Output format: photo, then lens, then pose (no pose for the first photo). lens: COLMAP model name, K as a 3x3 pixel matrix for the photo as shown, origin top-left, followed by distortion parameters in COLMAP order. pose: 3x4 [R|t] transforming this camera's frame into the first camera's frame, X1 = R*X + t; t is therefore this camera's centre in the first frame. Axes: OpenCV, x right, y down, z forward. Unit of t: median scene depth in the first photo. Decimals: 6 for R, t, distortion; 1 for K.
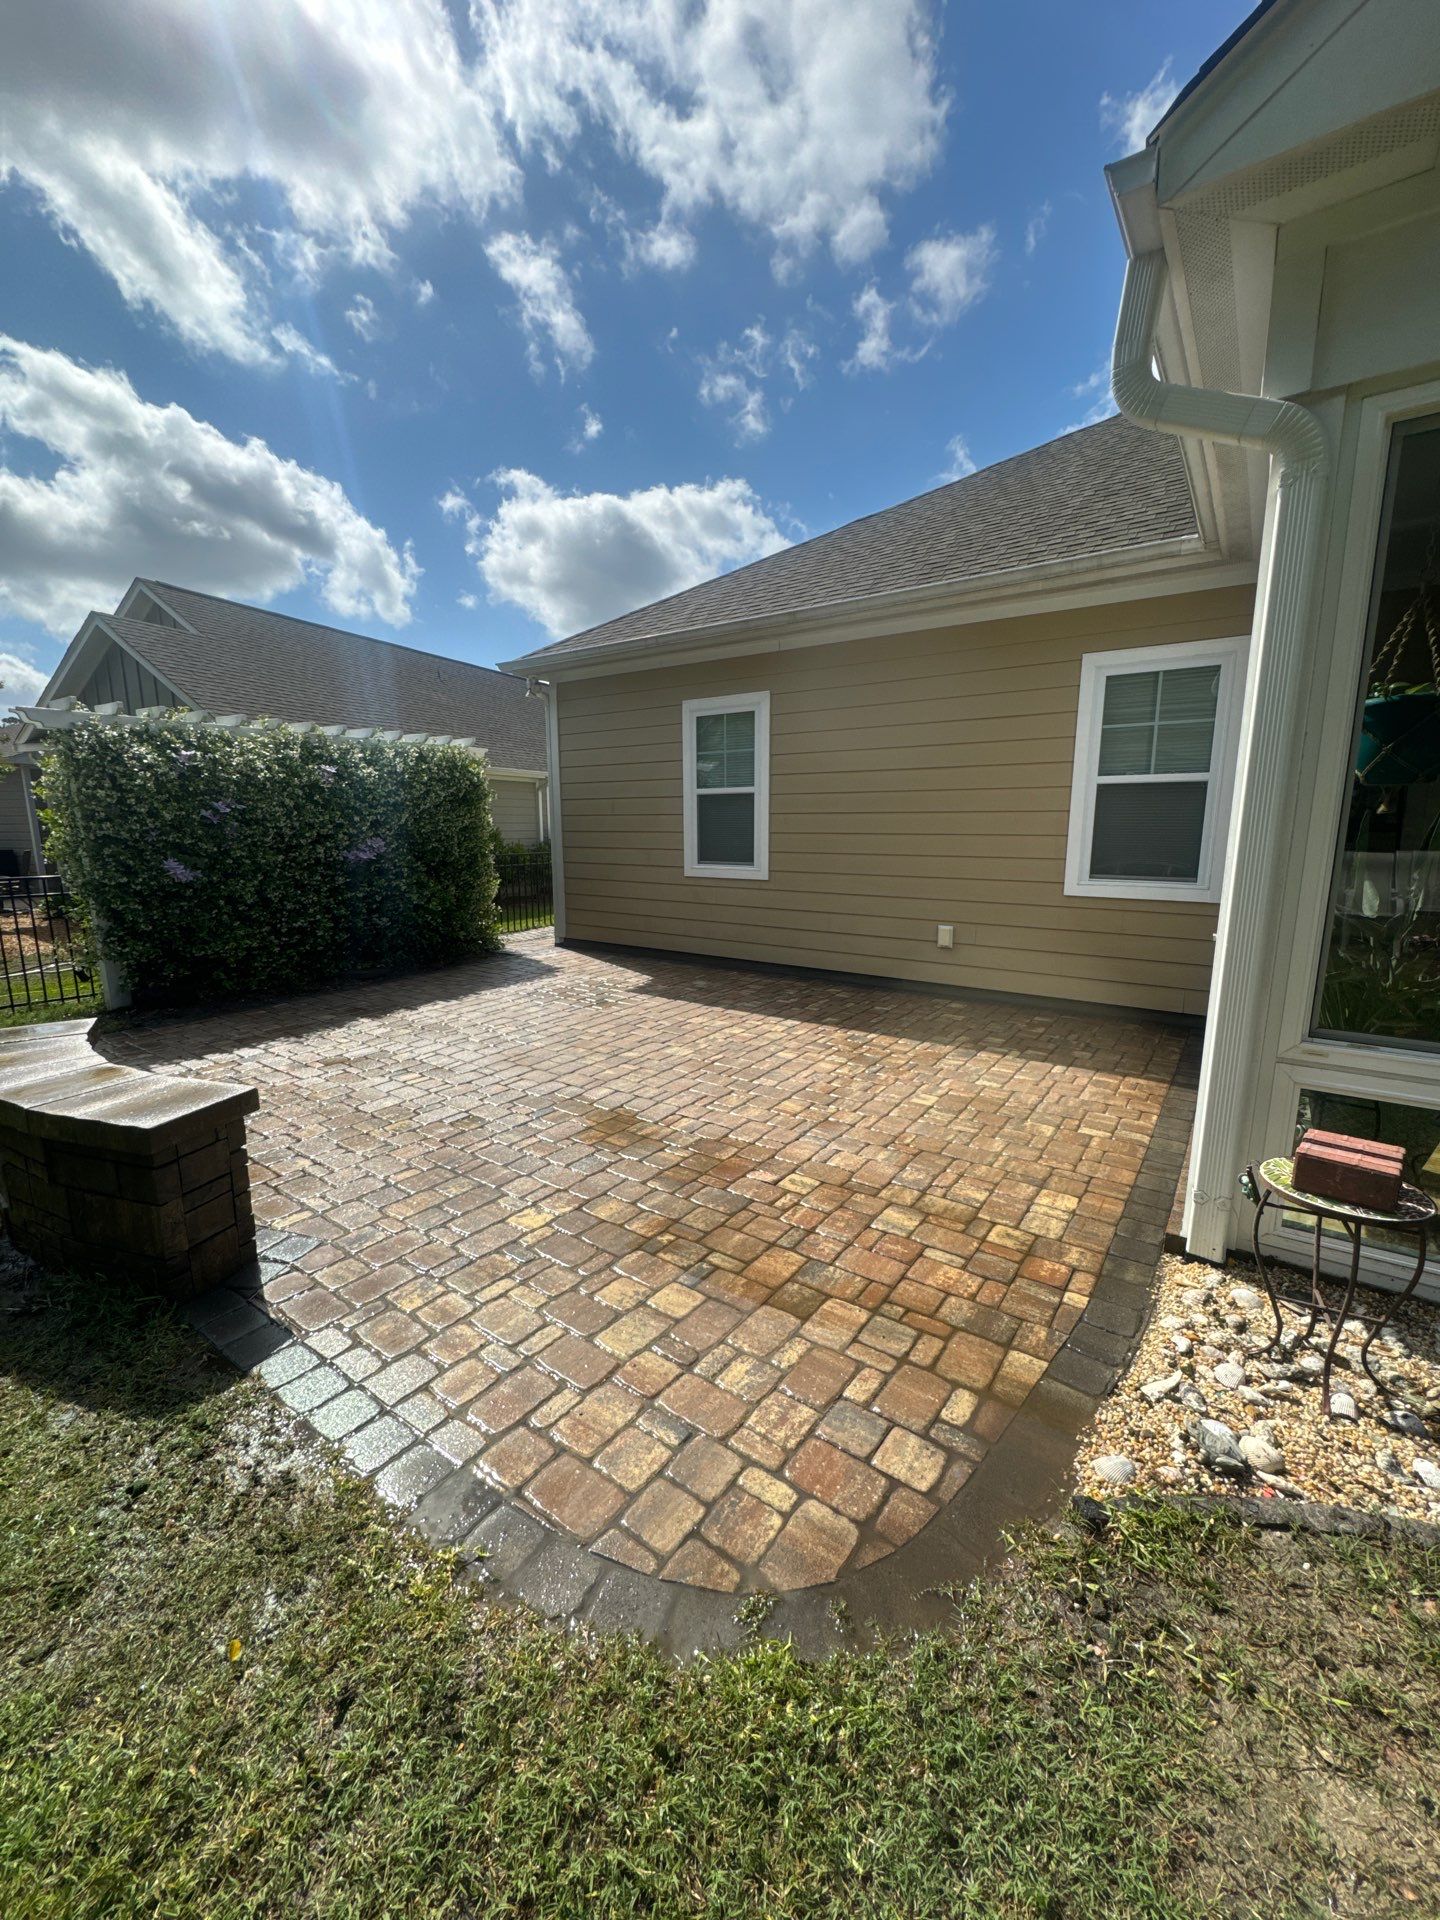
lens RADIAL K [[765.8, 0, 717.3], [0, 765.8, 954.4], [0, 0, 1]] dist [-0.002086, -0.000269]
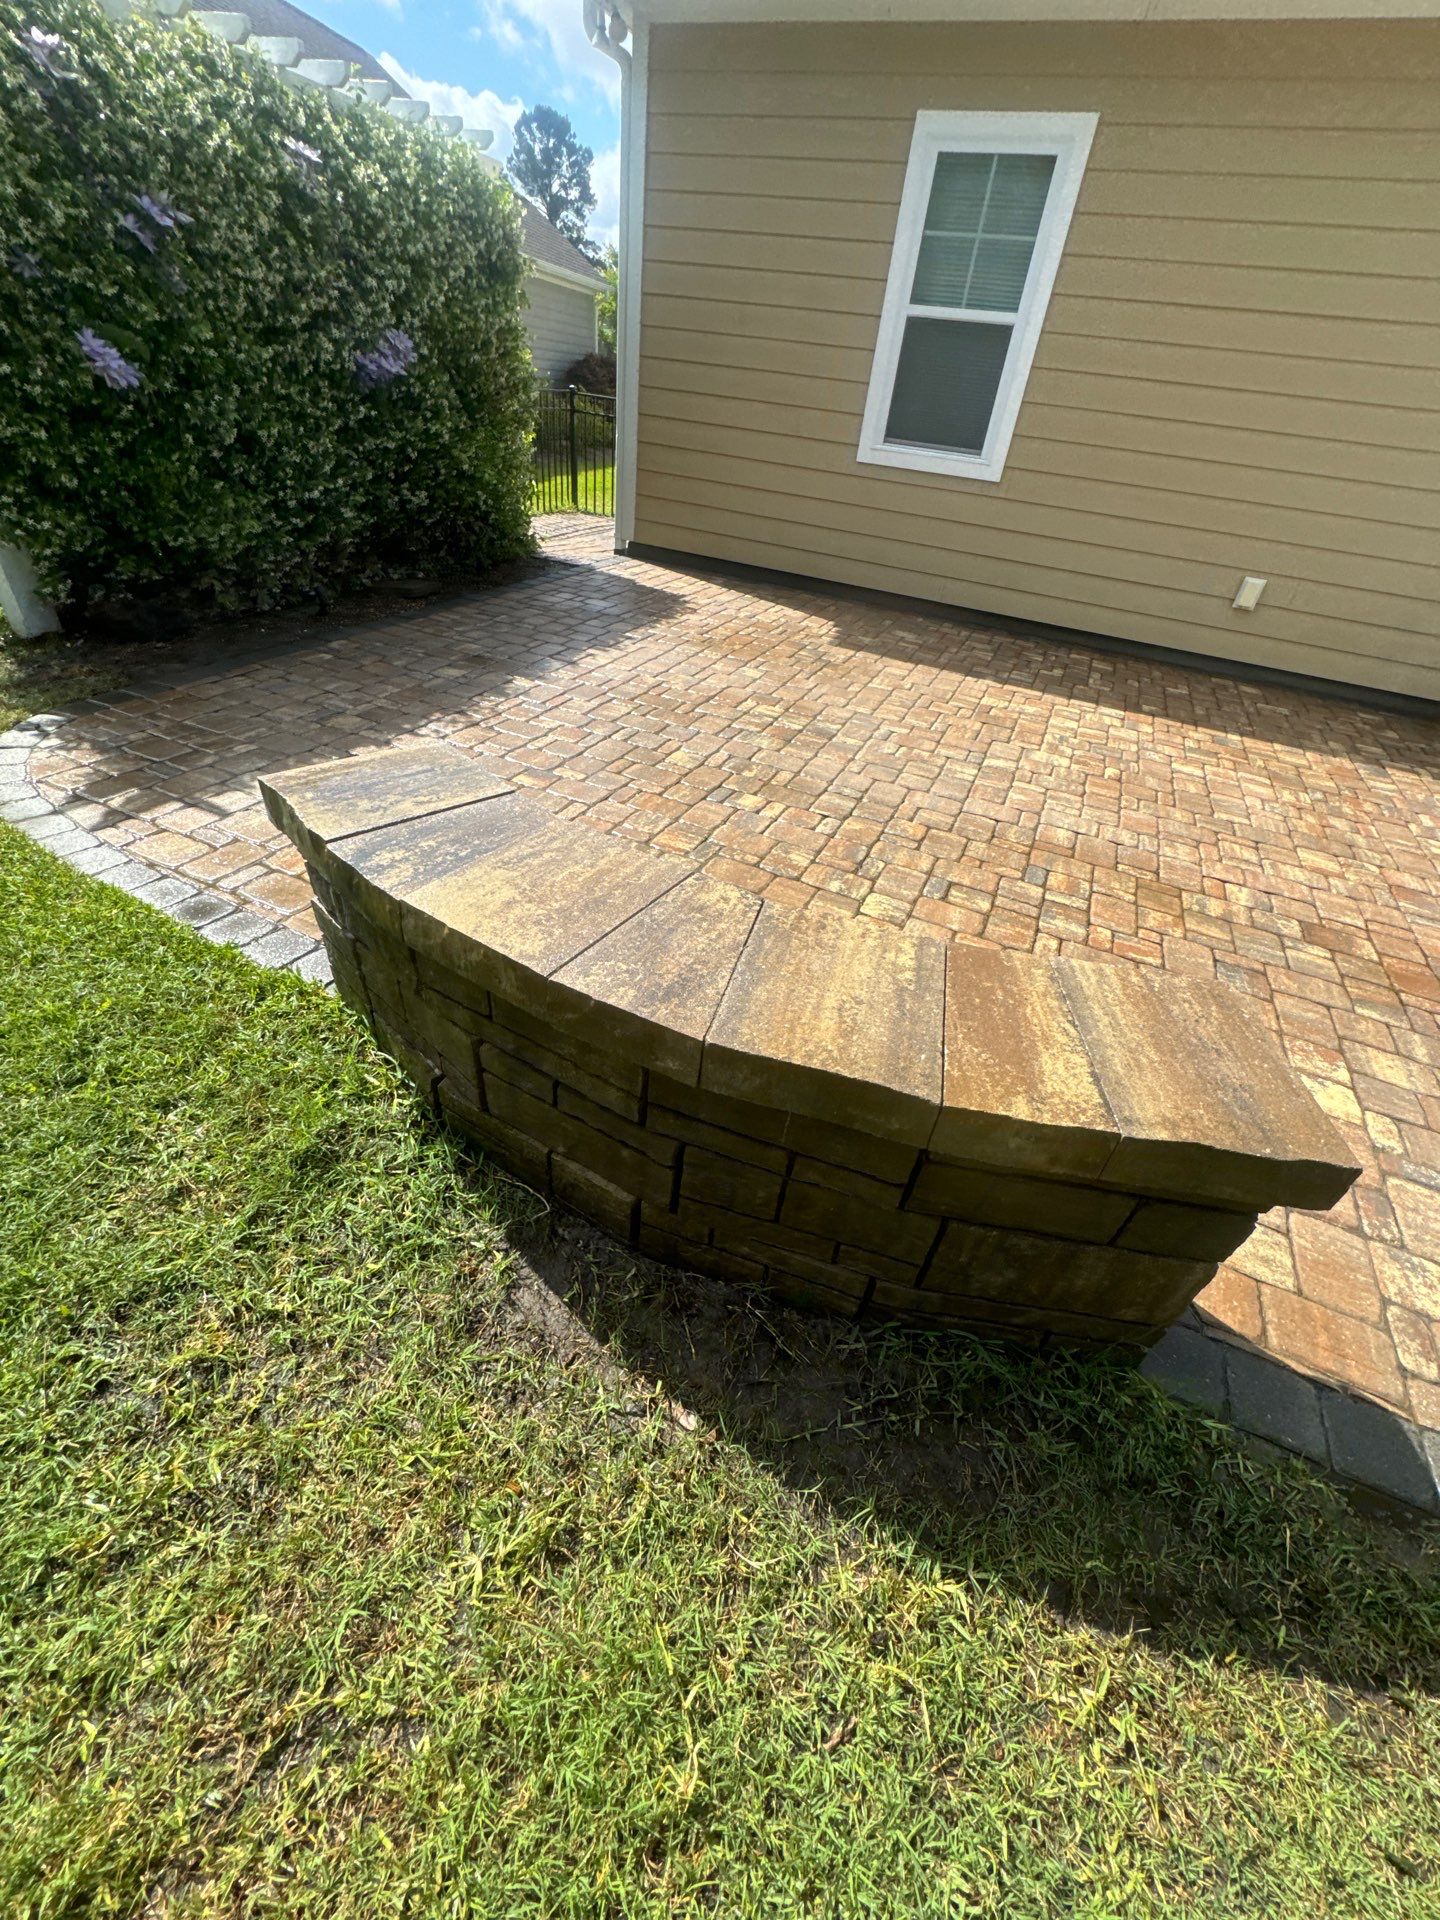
lens RADIAL K [[765.8, 0, 718.7], [0, 765.8, 958.7], [0, 0, 1]] dist [-0.002086, -0.000269]
pose [[0.975645, -0.036651, 0.216270, -0.440364], [-0.068136, 0.886534, 0.457619, -0.014748], [-0.208503, -0.461209, 0.862446, 0.288446]]
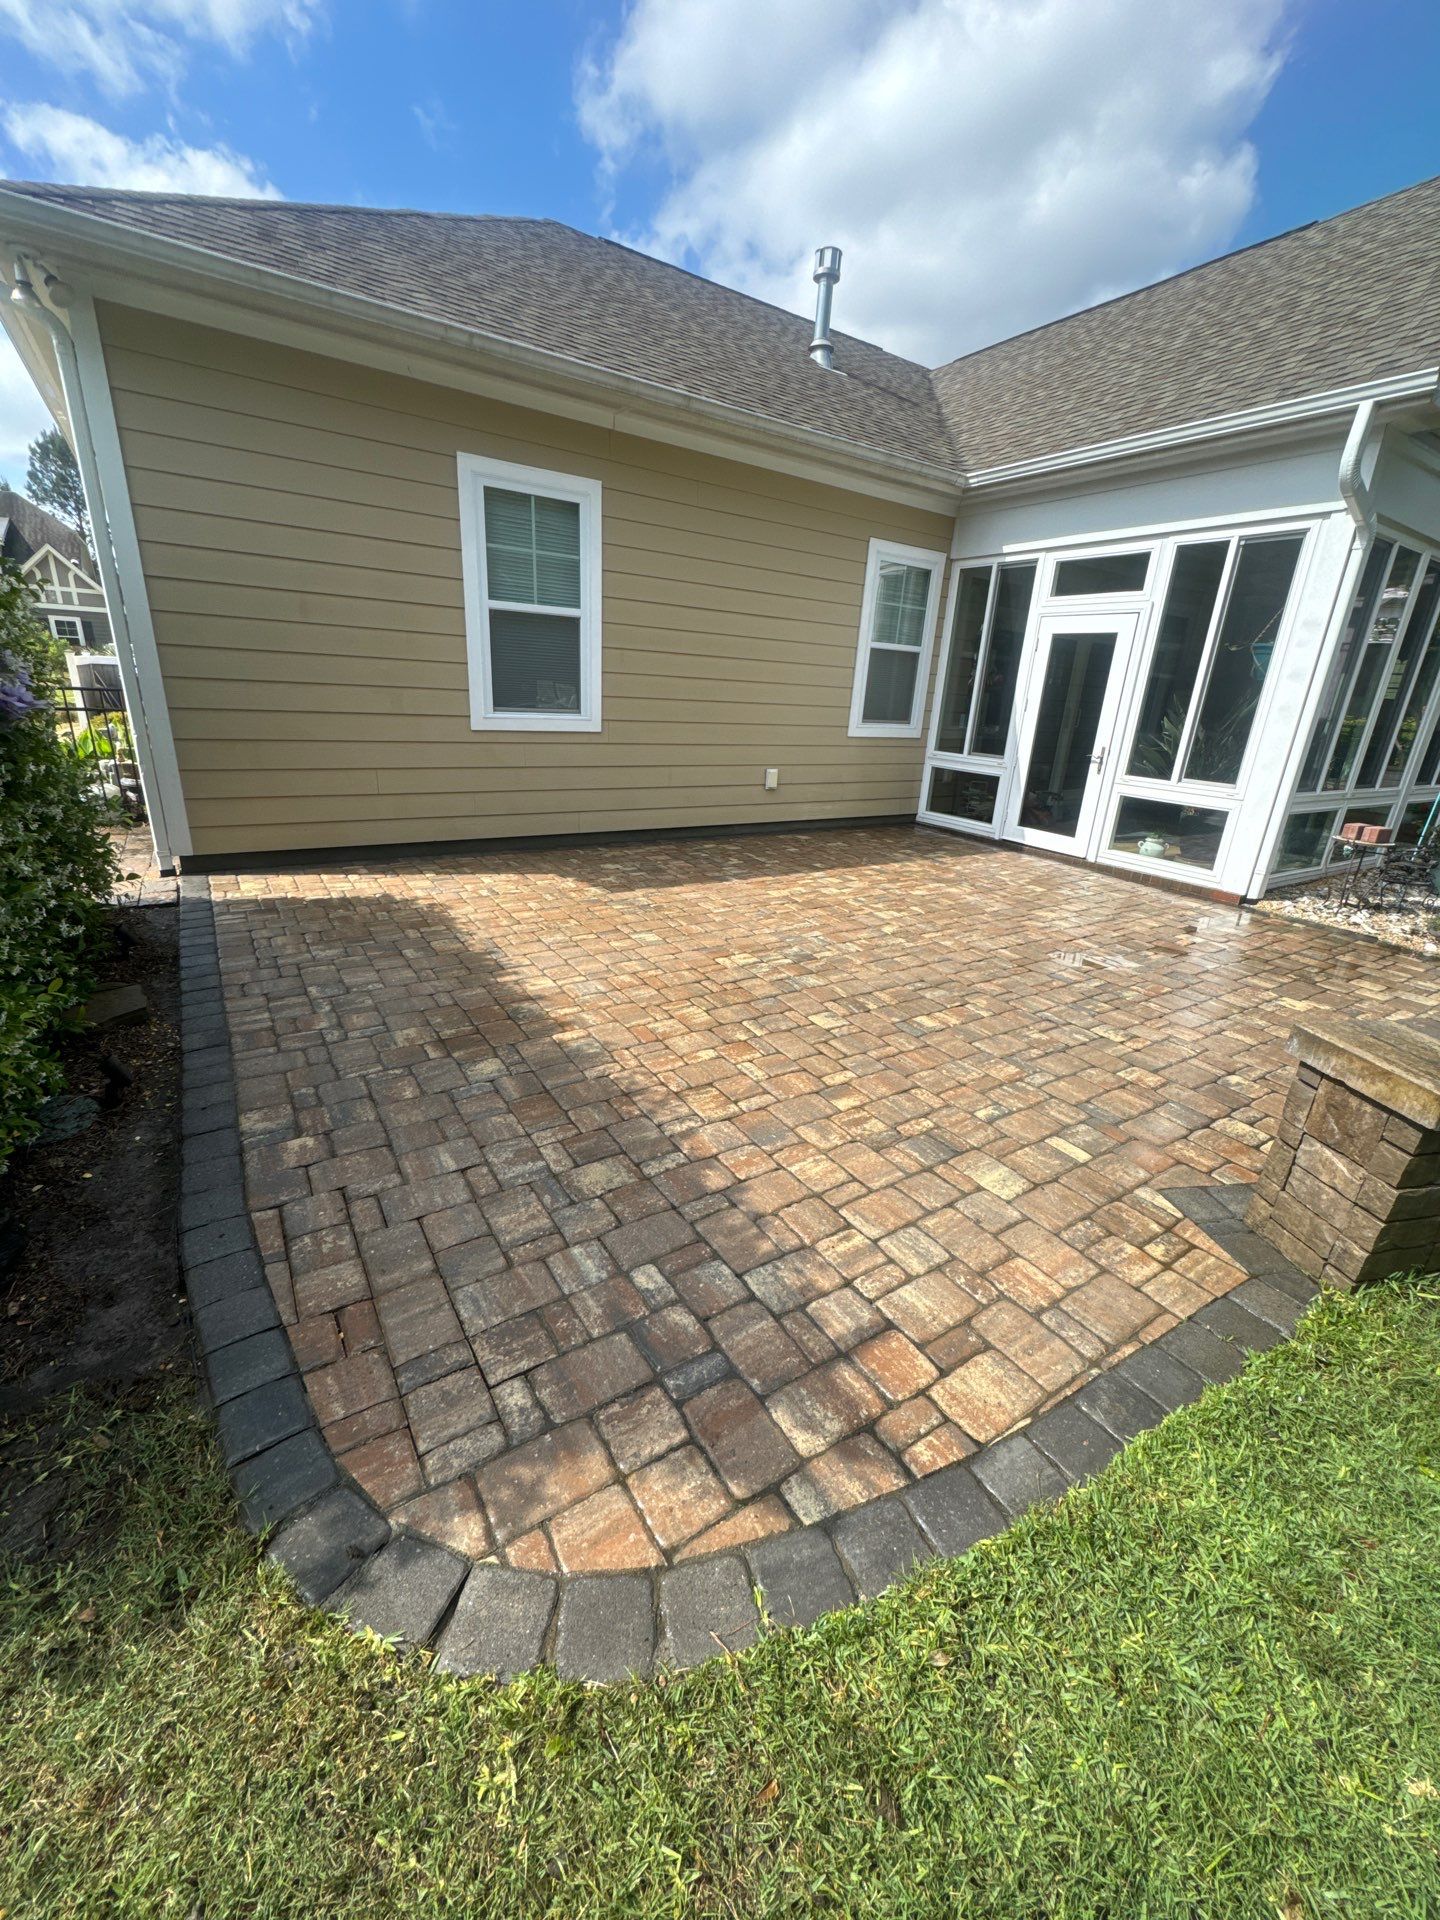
lens RADIAL K [[765.8, 0, 719.6], [0, 765.8, 958.2], [0, 0, 1]] dist [-0.002086, -0.000269]
pose [[0.360388, -0.294184, 0.885199, -0.853109], [0.103308, 0.955717, 0.275560, -0.095743], [-0.927064, -0.007860, 0.374820, 0.695390]]
